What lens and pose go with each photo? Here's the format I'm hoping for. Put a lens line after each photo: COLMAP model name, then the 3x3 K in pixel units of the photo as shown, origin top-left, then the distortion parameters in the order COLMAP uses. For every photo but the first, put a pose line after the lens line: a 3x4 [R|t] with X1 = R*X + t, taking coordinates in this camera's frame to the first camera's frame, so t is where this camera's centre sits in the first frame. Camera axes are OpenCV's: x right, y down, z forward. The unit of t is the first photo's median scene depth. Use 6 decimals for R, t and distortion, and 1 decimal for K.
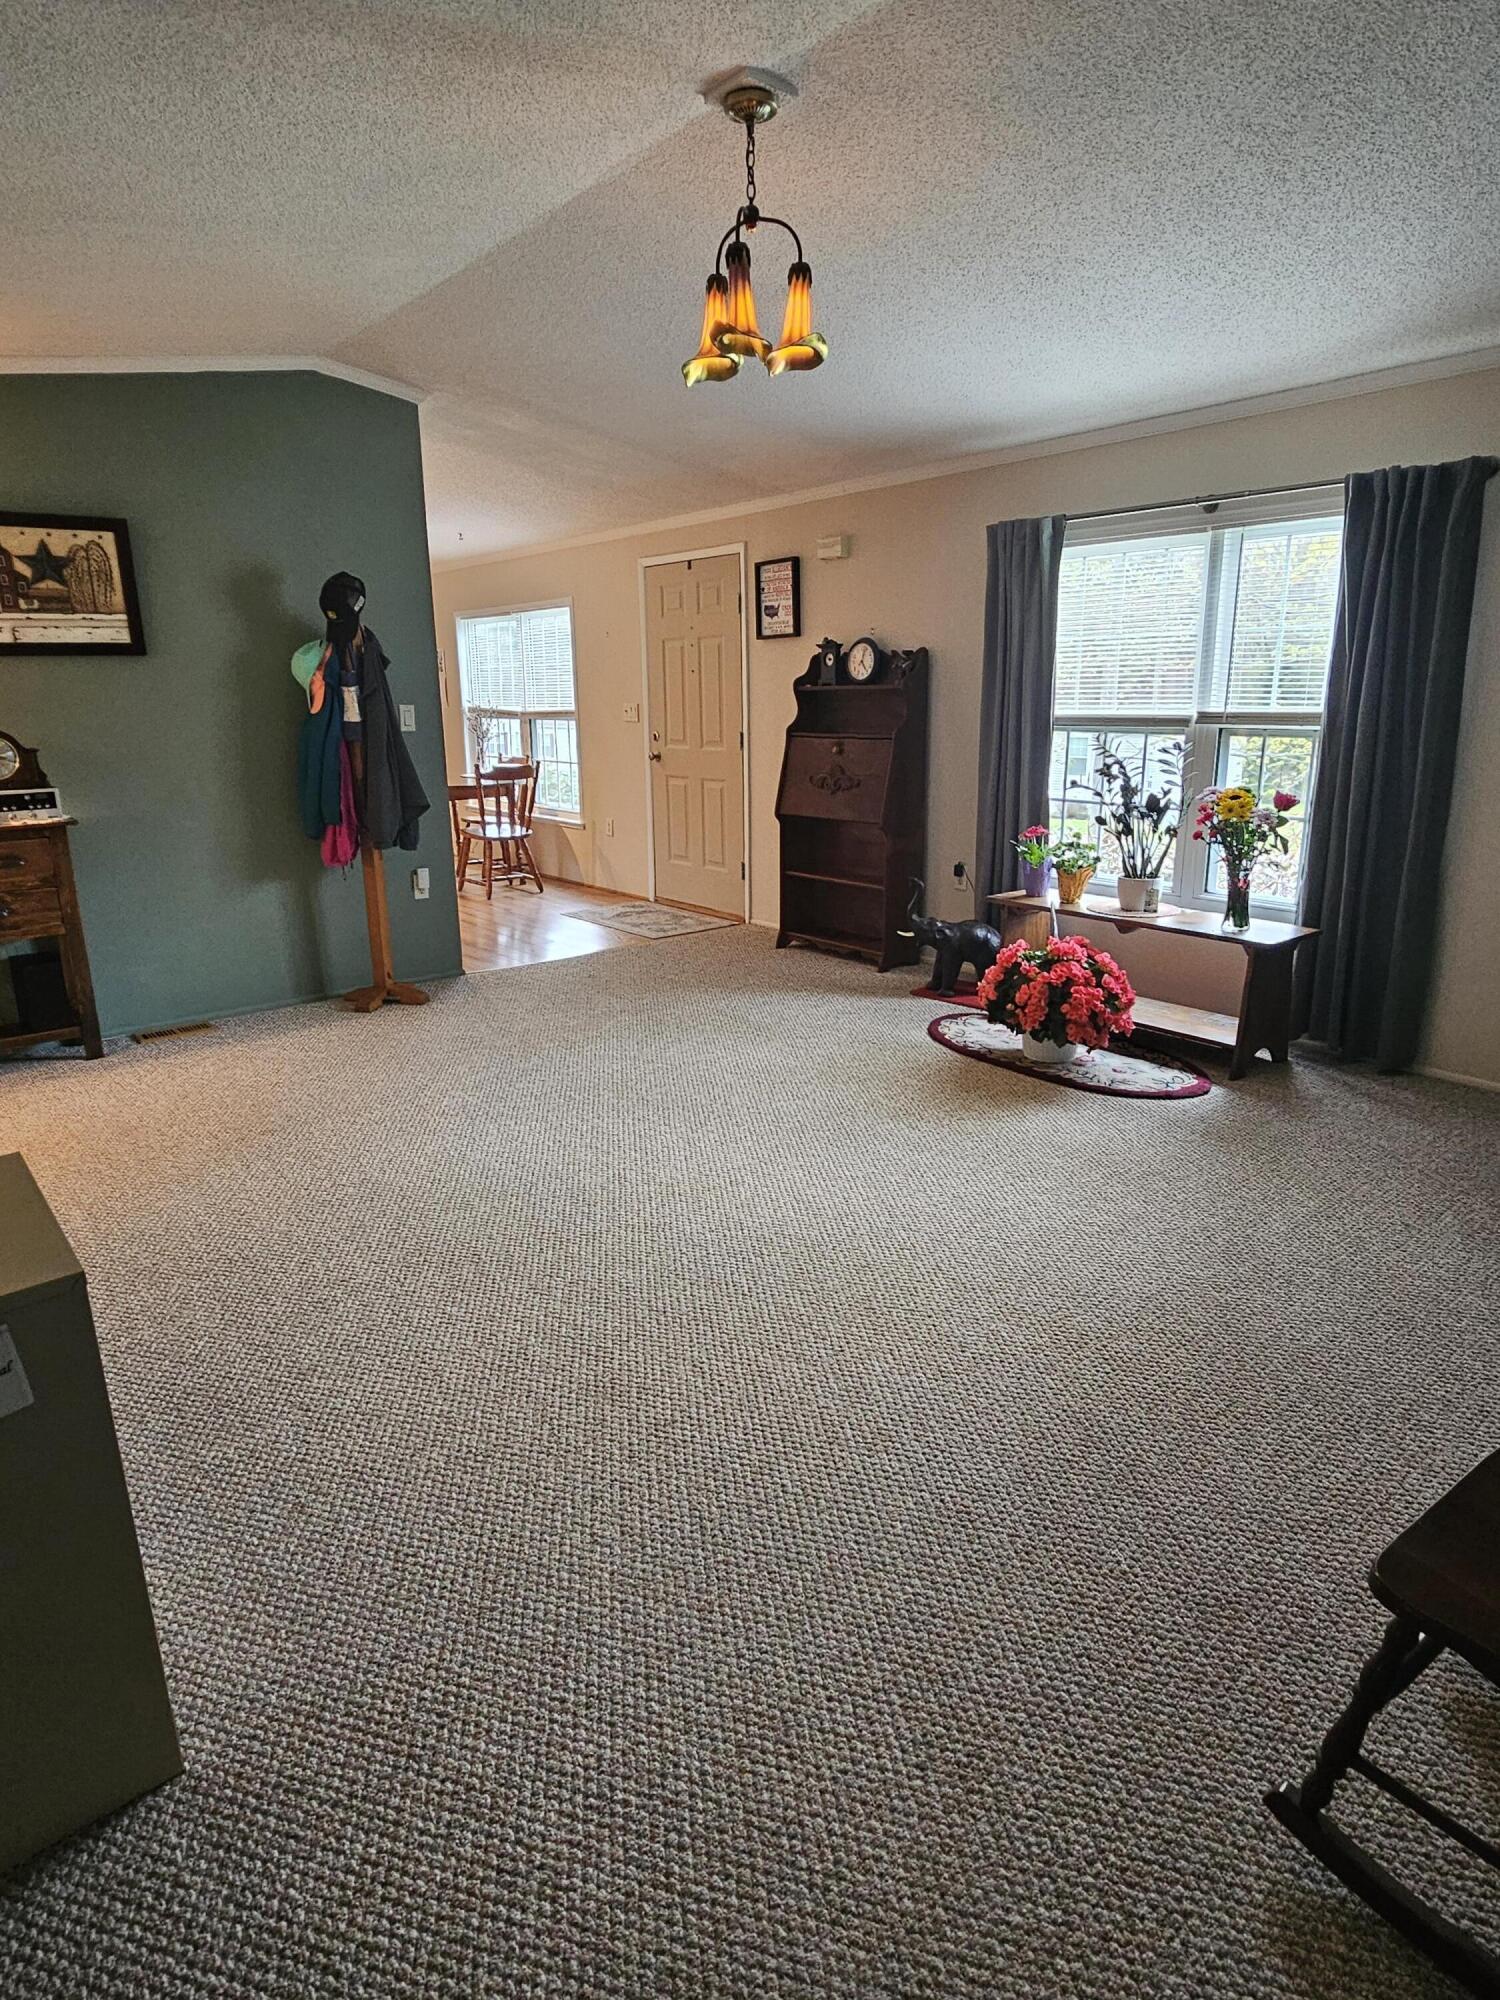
lens RADIAL K [[1135.9, 0, 759.0], [0, 1135.9, 999.7], [0, 0, 1]] dist [-0.000931, 0.000408]
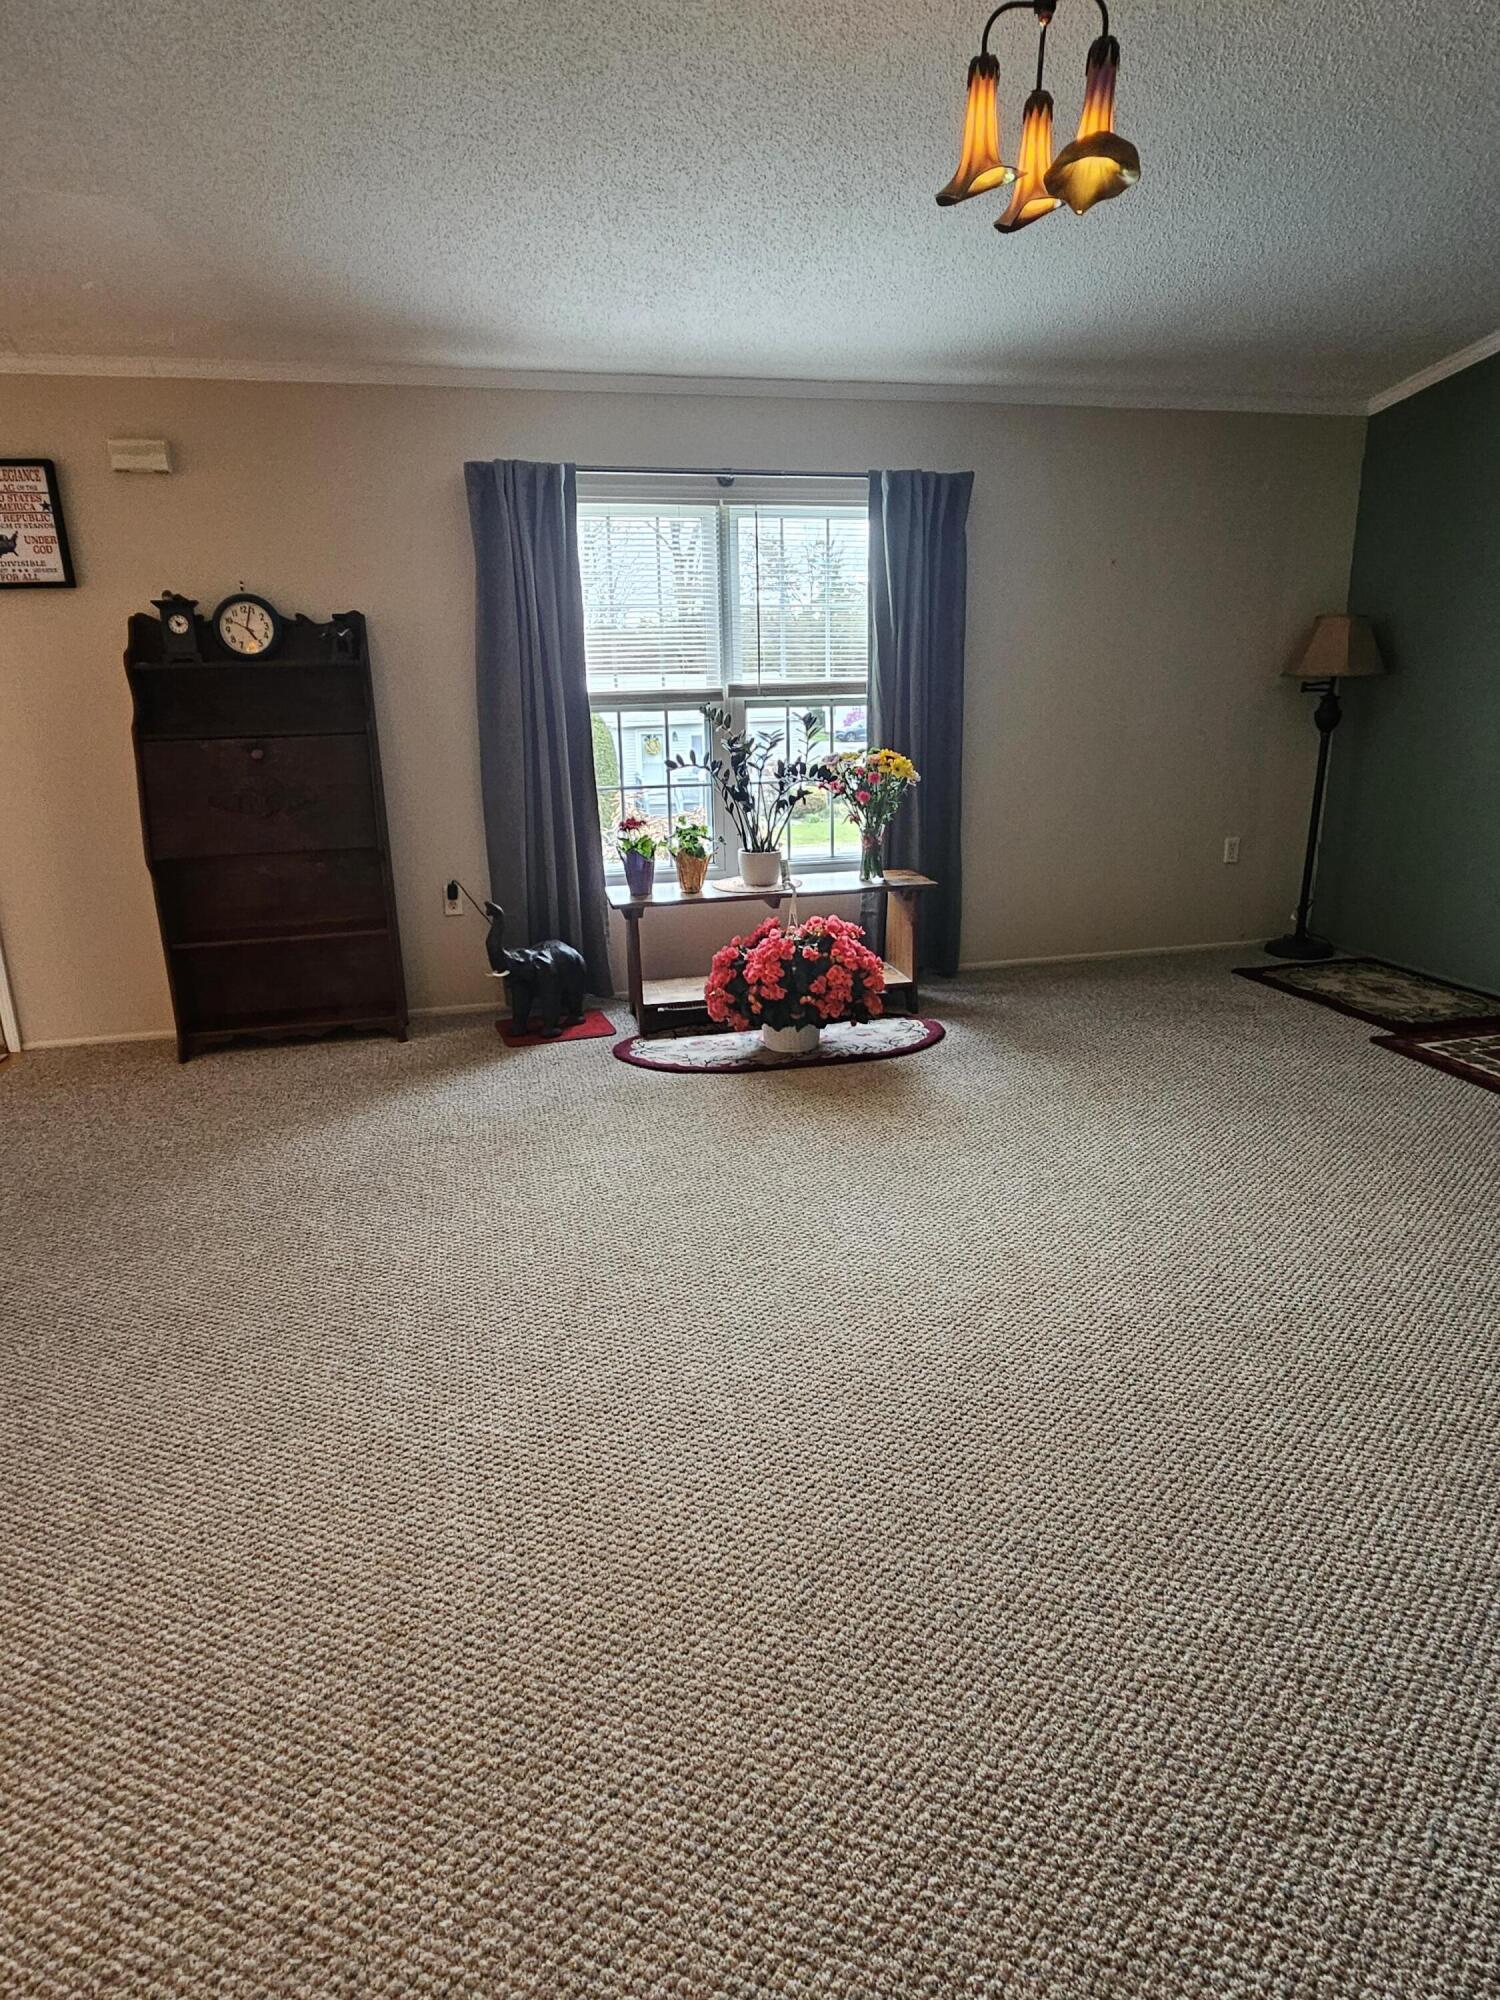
lens RADIAL K [[1135.9, 0, 759.0], [0, 1135.9, 999.7], [0, 0, 1]] dist [-0.000931, 0.000408]
pose [[0.449239, -0.245998, 0.858877, -0.548323], [0.251364, 0.957313, 0.142715, -0.125942], [-0.857322, 0.151778, 0.491897, 0.534277]]
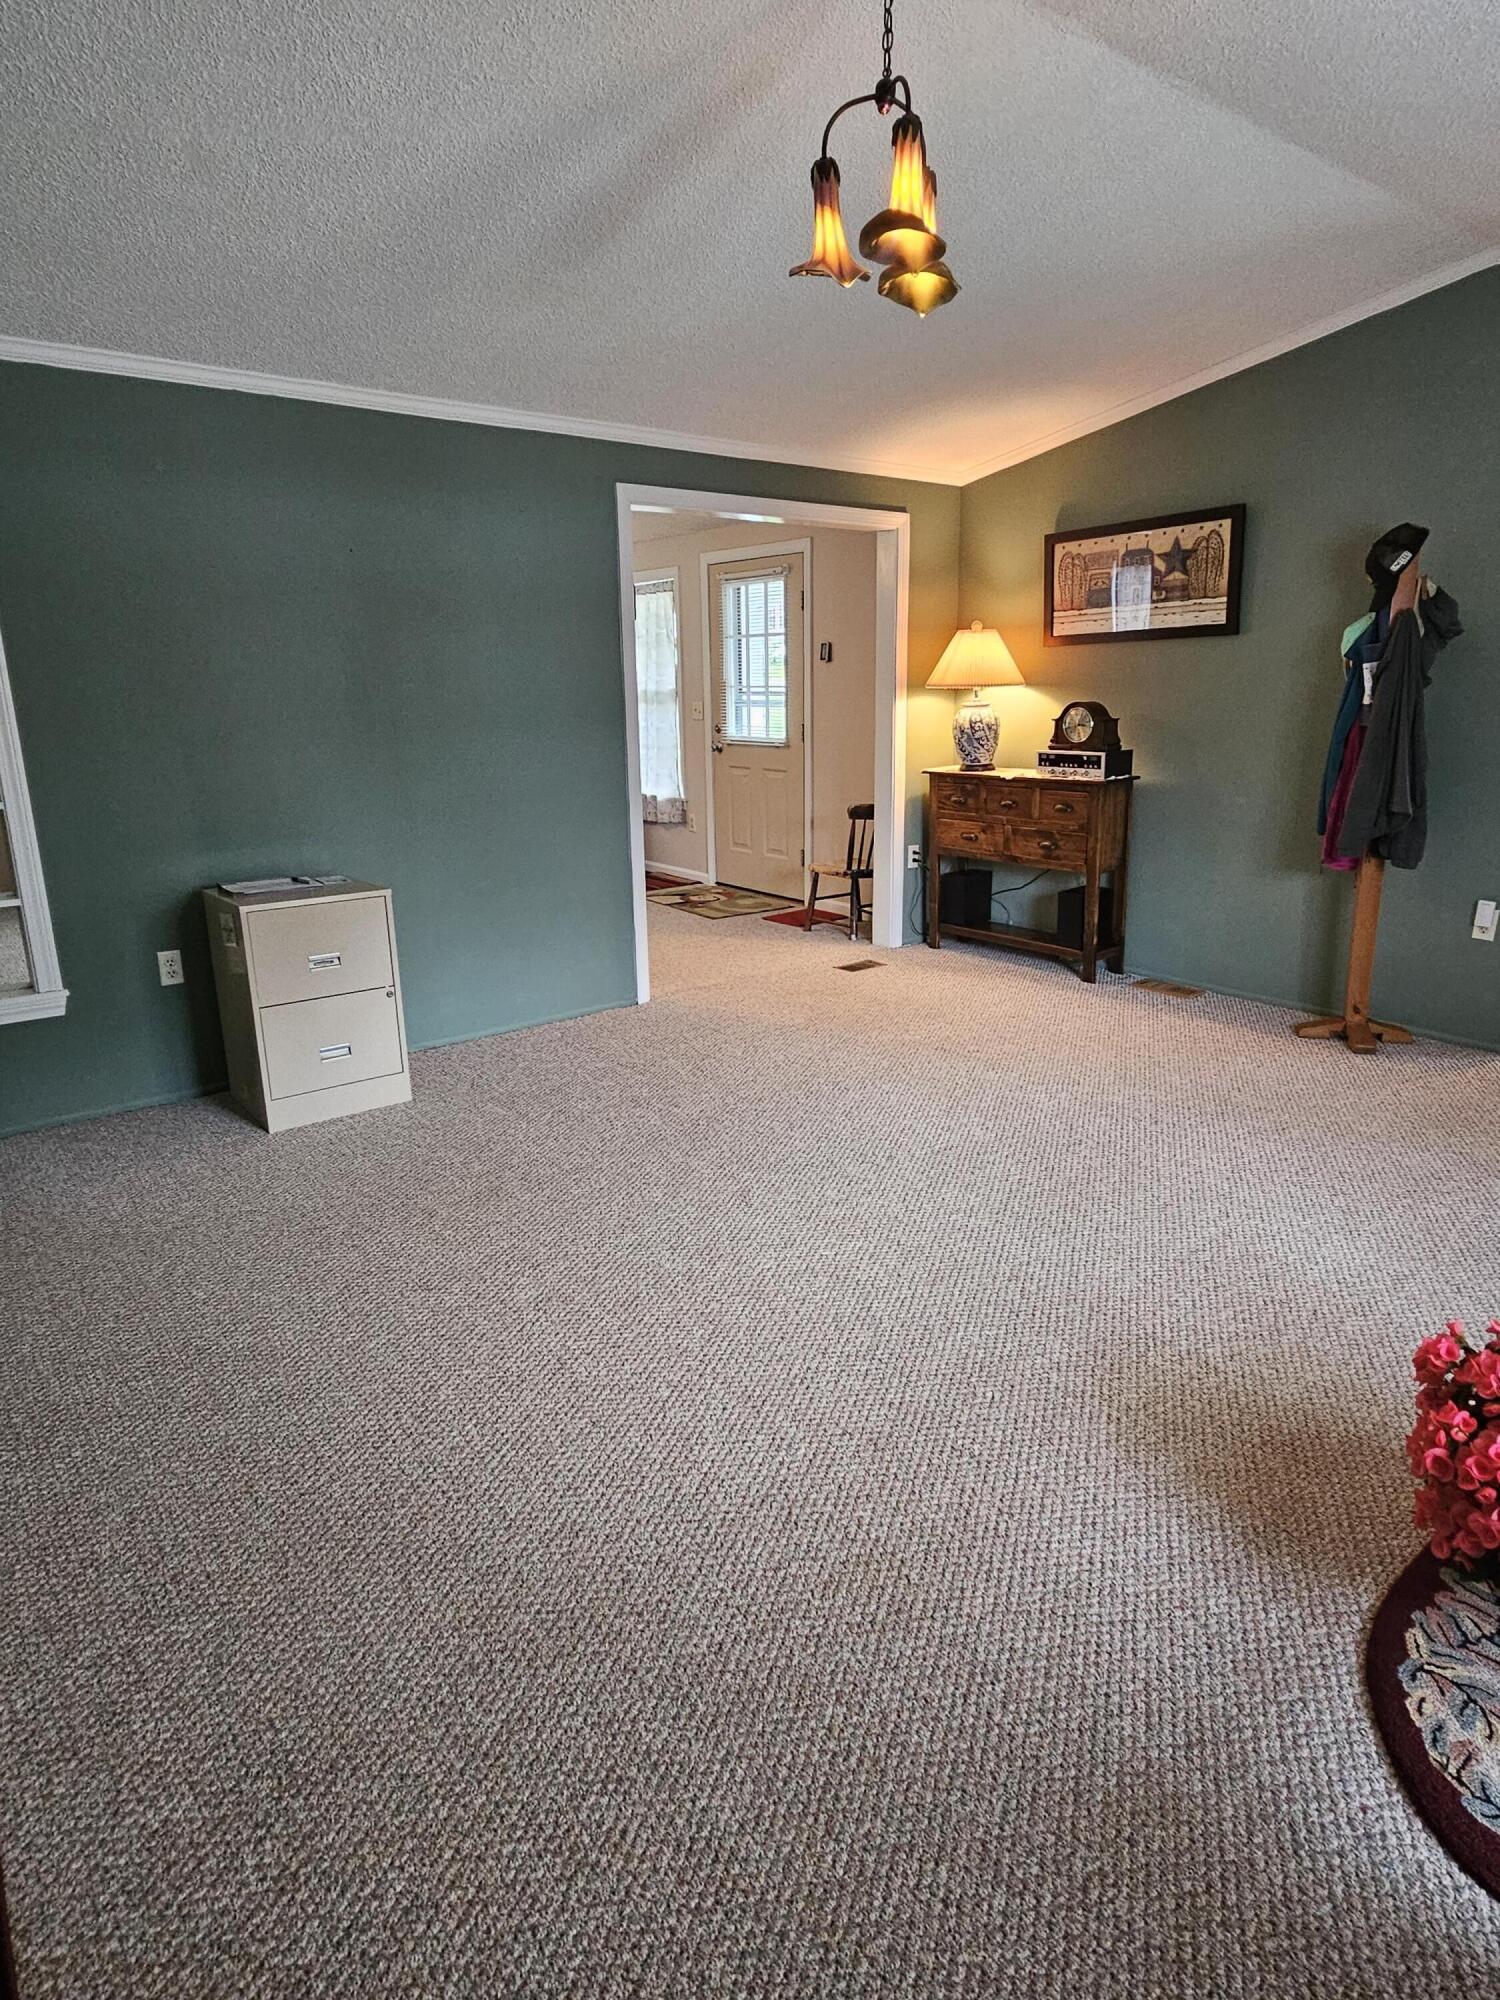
lens RADIAL K [[1135.9, 0, 759.0], [0, 1135.9, 999.7], [0, 0, 1]] dist [-0.000931, 0.000408]
pose [[-0.035349, 0.280859, -0.959098, 0.569173], [-0.246923, 0.927488, 0.280703, -0.178550], [0.968390, 0.246746, 0.036565, 0.625372]]
